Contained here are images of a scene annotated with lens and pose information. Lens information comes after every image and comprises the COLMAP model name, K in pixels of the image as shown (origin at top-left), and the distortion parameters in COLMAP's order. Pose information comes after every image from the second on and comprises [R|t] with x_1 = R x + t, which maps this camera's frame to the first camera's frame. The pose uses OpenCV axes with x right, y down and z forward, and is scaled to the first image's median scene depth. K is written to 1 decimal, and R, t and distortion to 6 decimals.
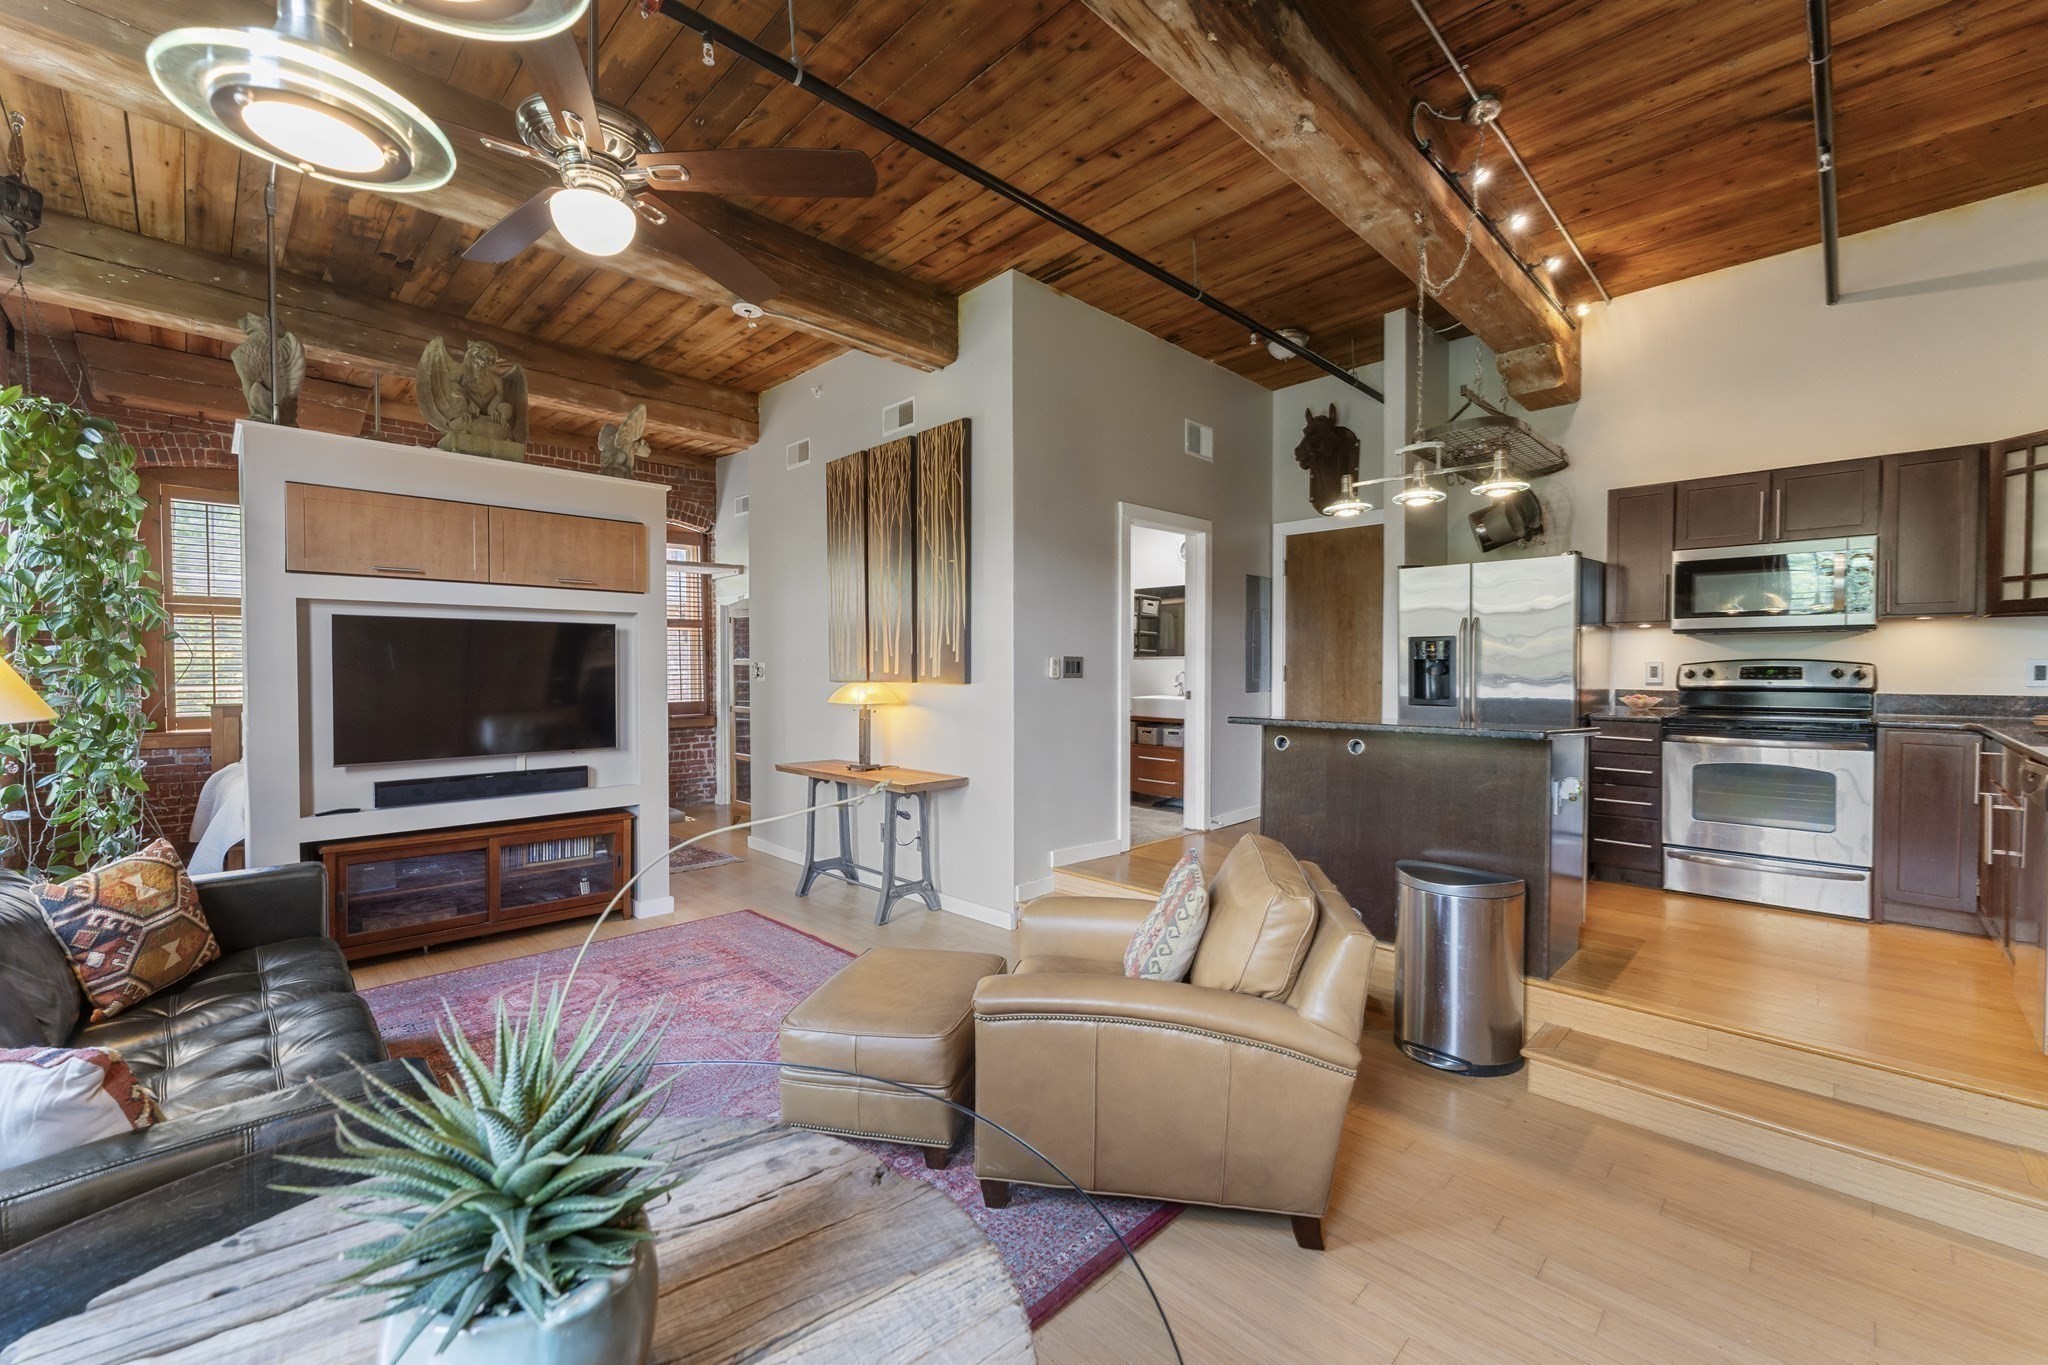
lens RADIAL K [[826.3, 0, 1025.1], [0, 826.3, 682.2], [0, 0, 1]] dist [0.001372, -0.000514]
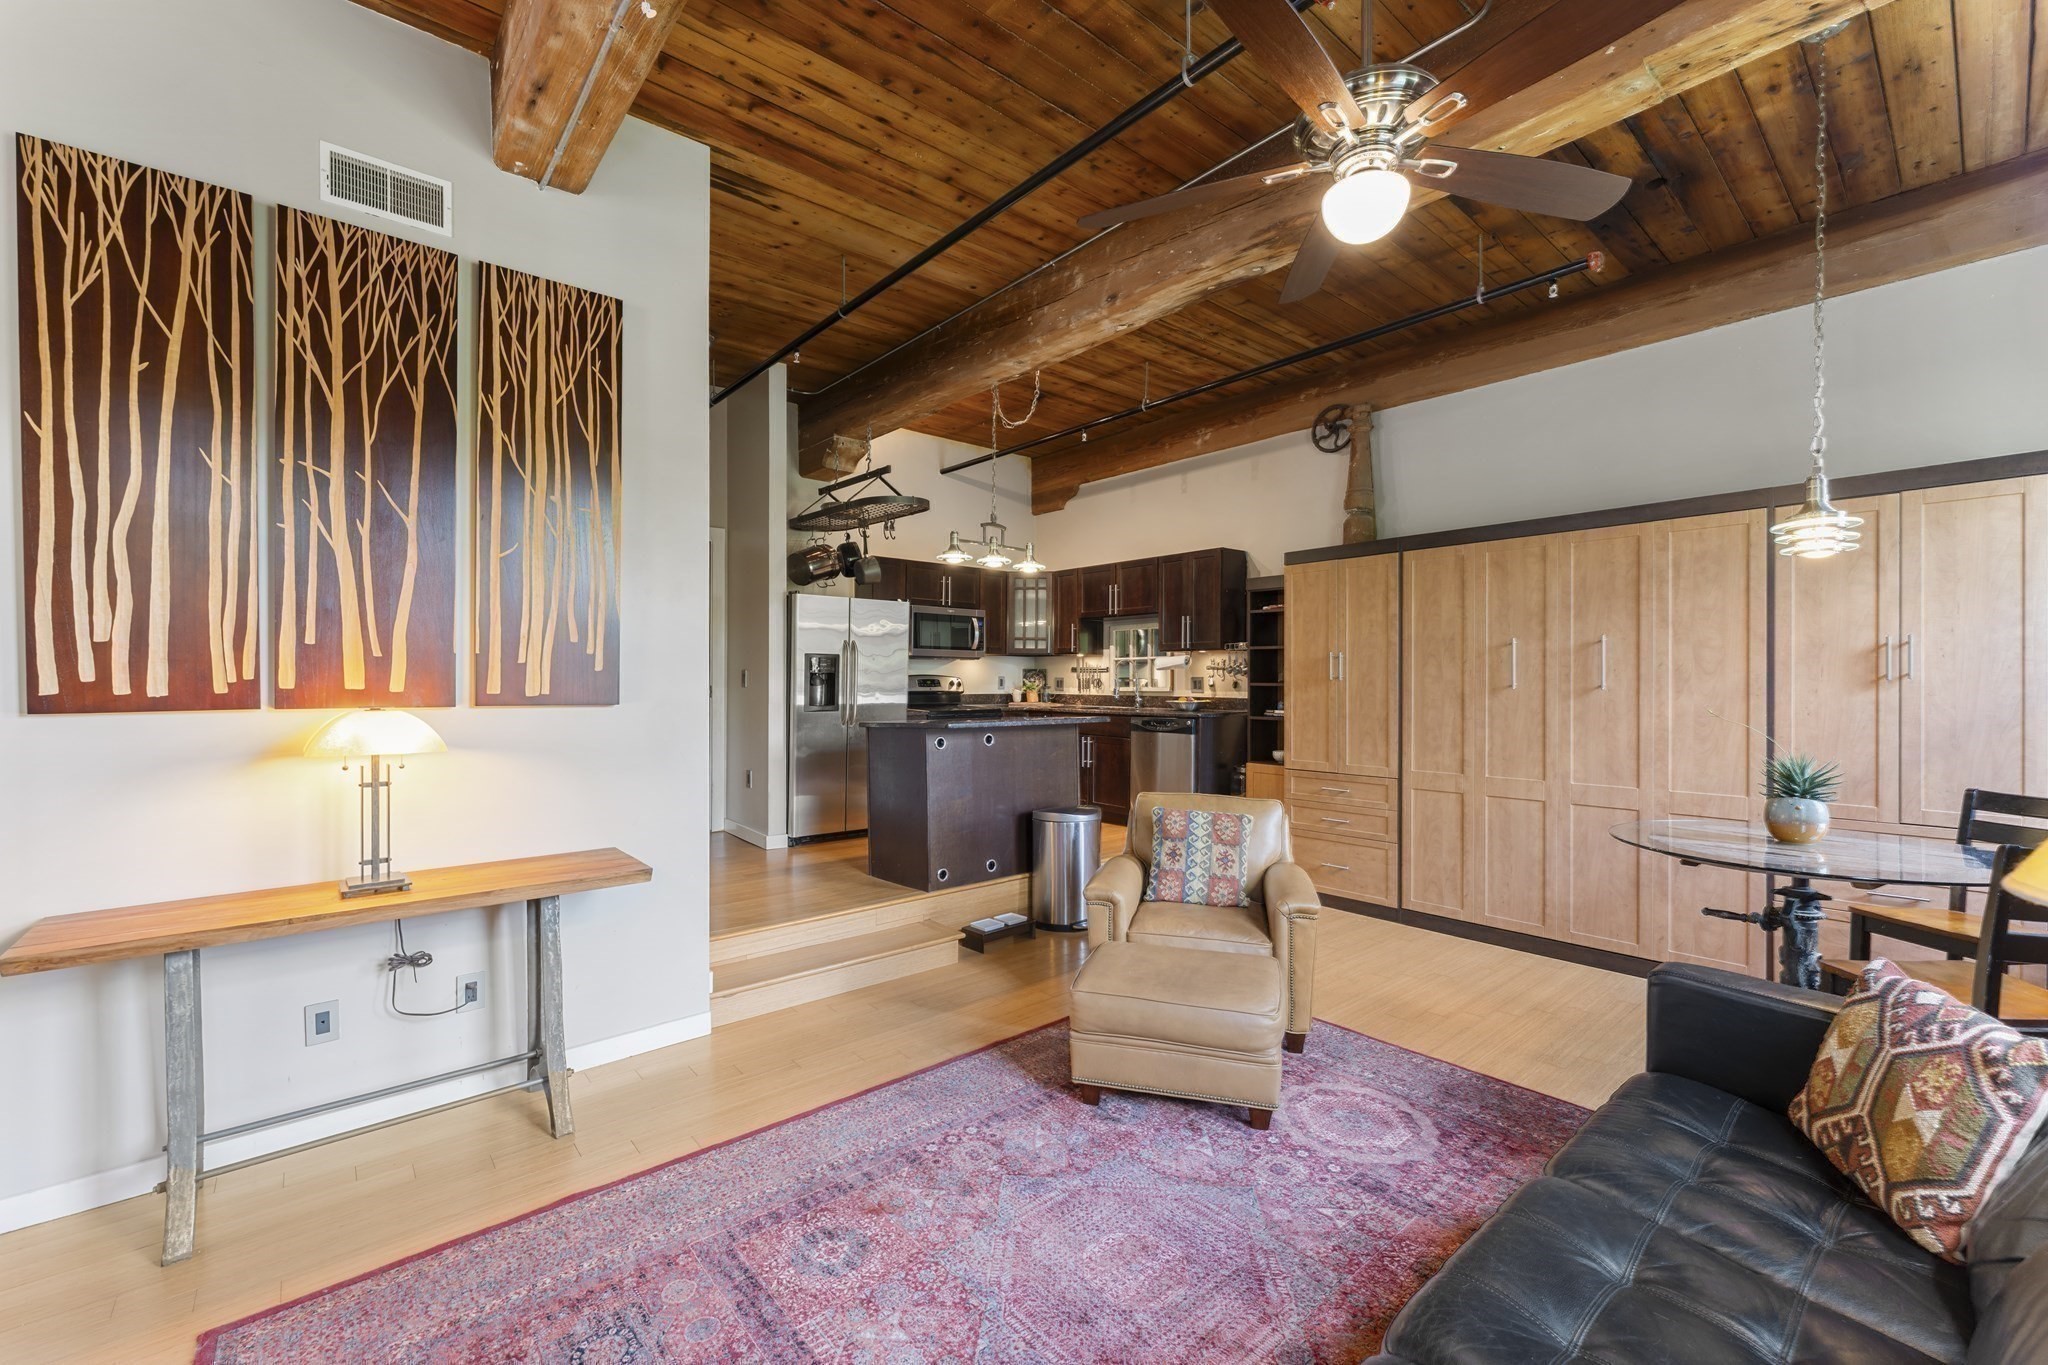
lens RADIAL K [[826.3, 0, 1023.6], [0, 826.3, 685.6], [0, 0, 1]] dist [0.001372, -0.000514]
pose [[0.077733, -0.006500, 0.996953, -0.766497], [0.013103, 0.999899, 0.005497, -0.013575], [-0.996888, 0.012636, 0.077810, 0.684683]]
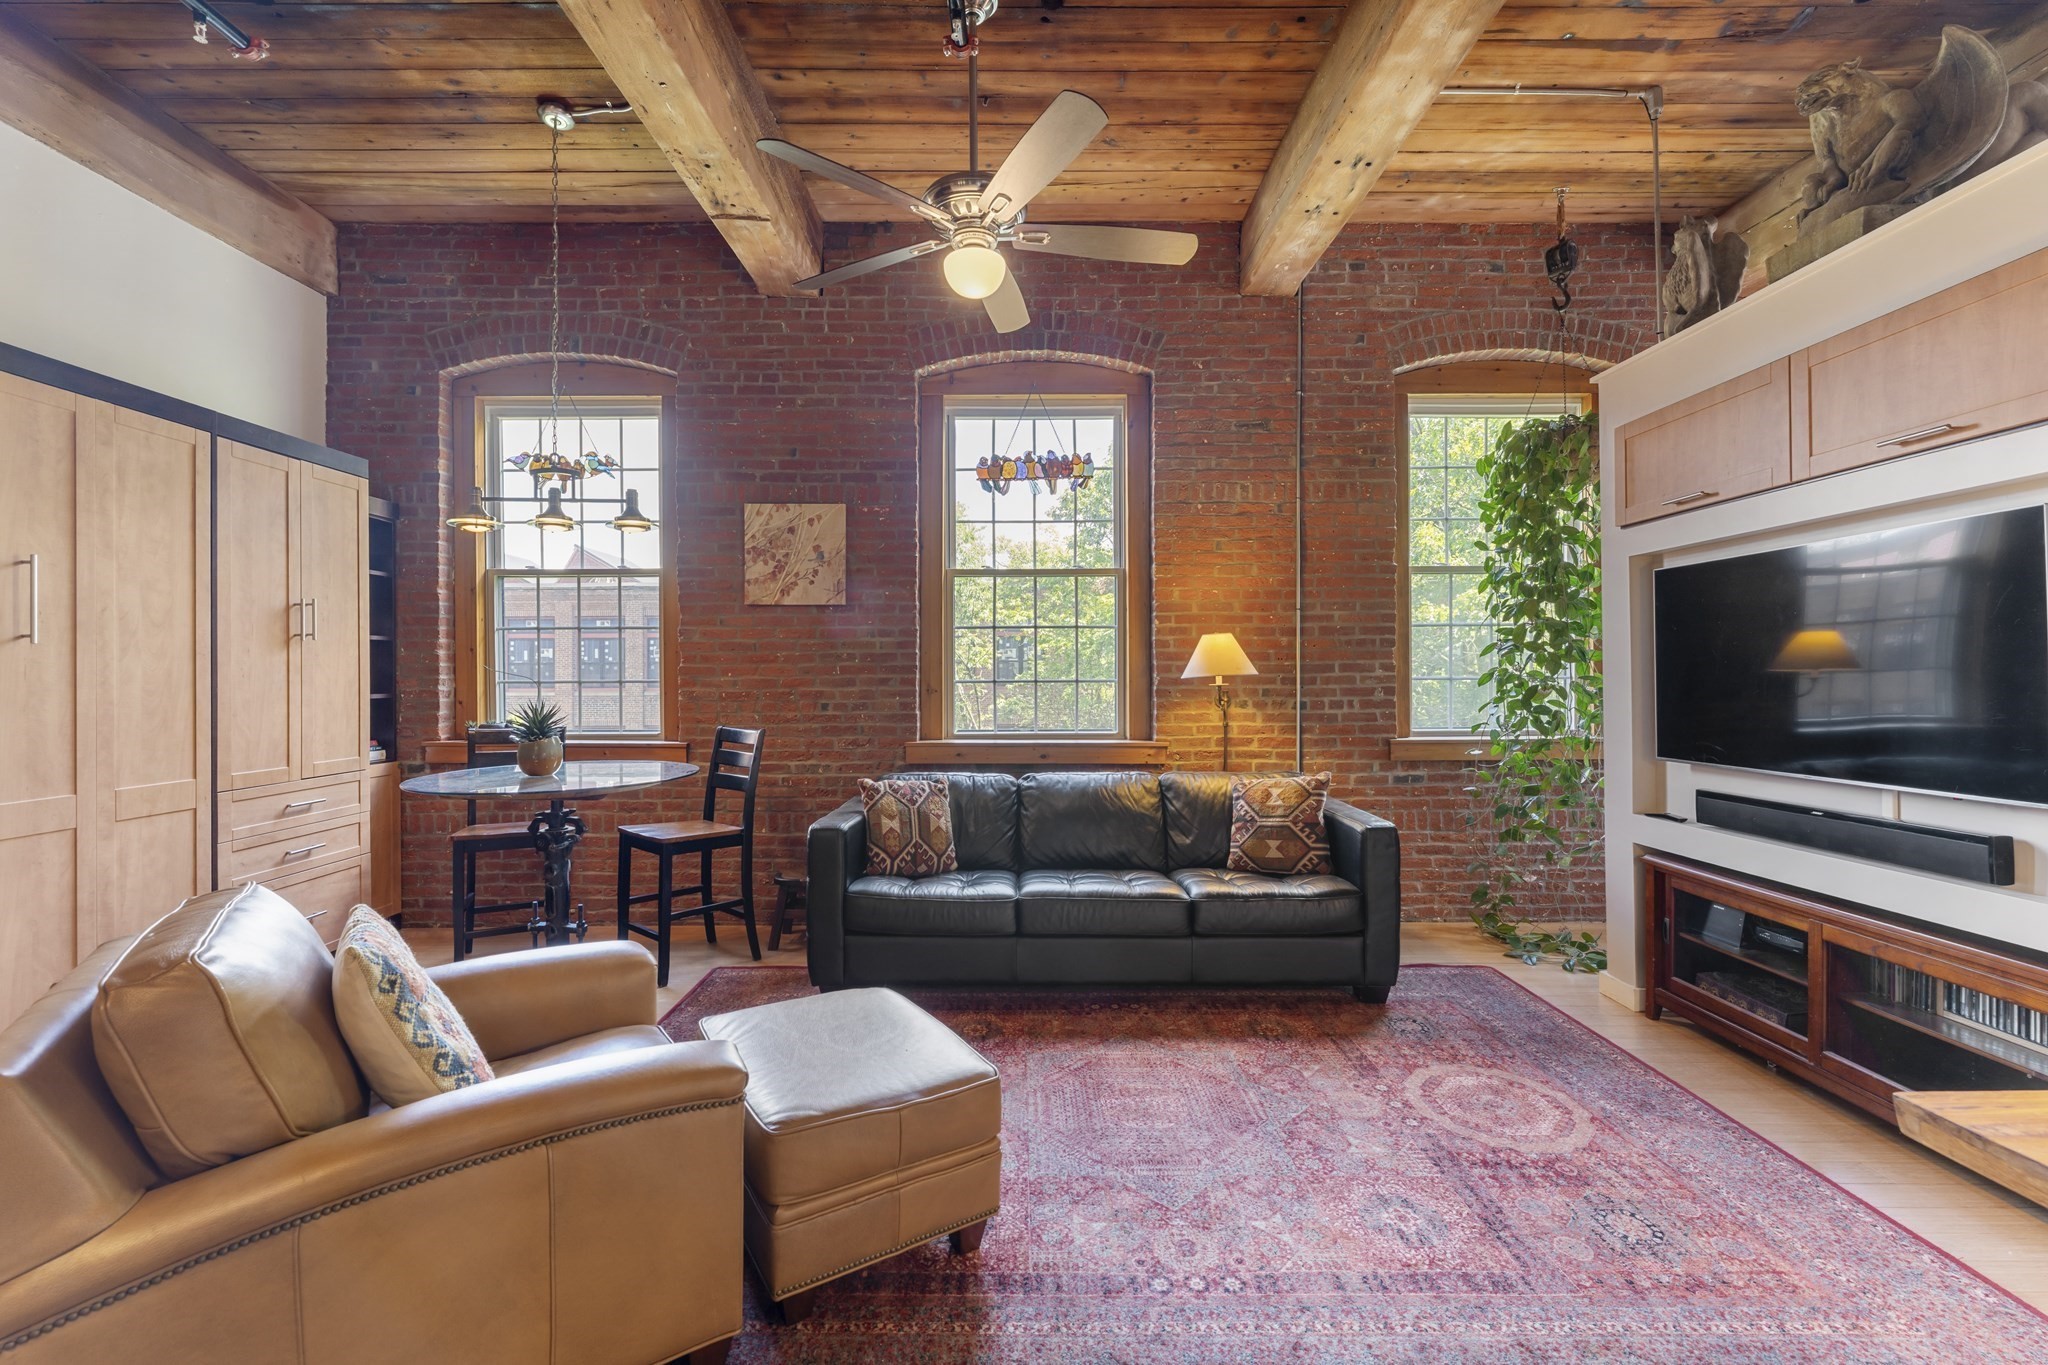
lens RADIAL K [[871.8, 0, 1018.9], [0, 871.8, 672.2], [0, 0, 1]] dist [0.004342, -0.002905]
pose [[-0.708639, -0.001828, -0.705568, 0.180500], [-0.008354, 0.999948, 0.005799, 0.015878], [0.705521, 0.010004, -0.708618, 1.022643]]
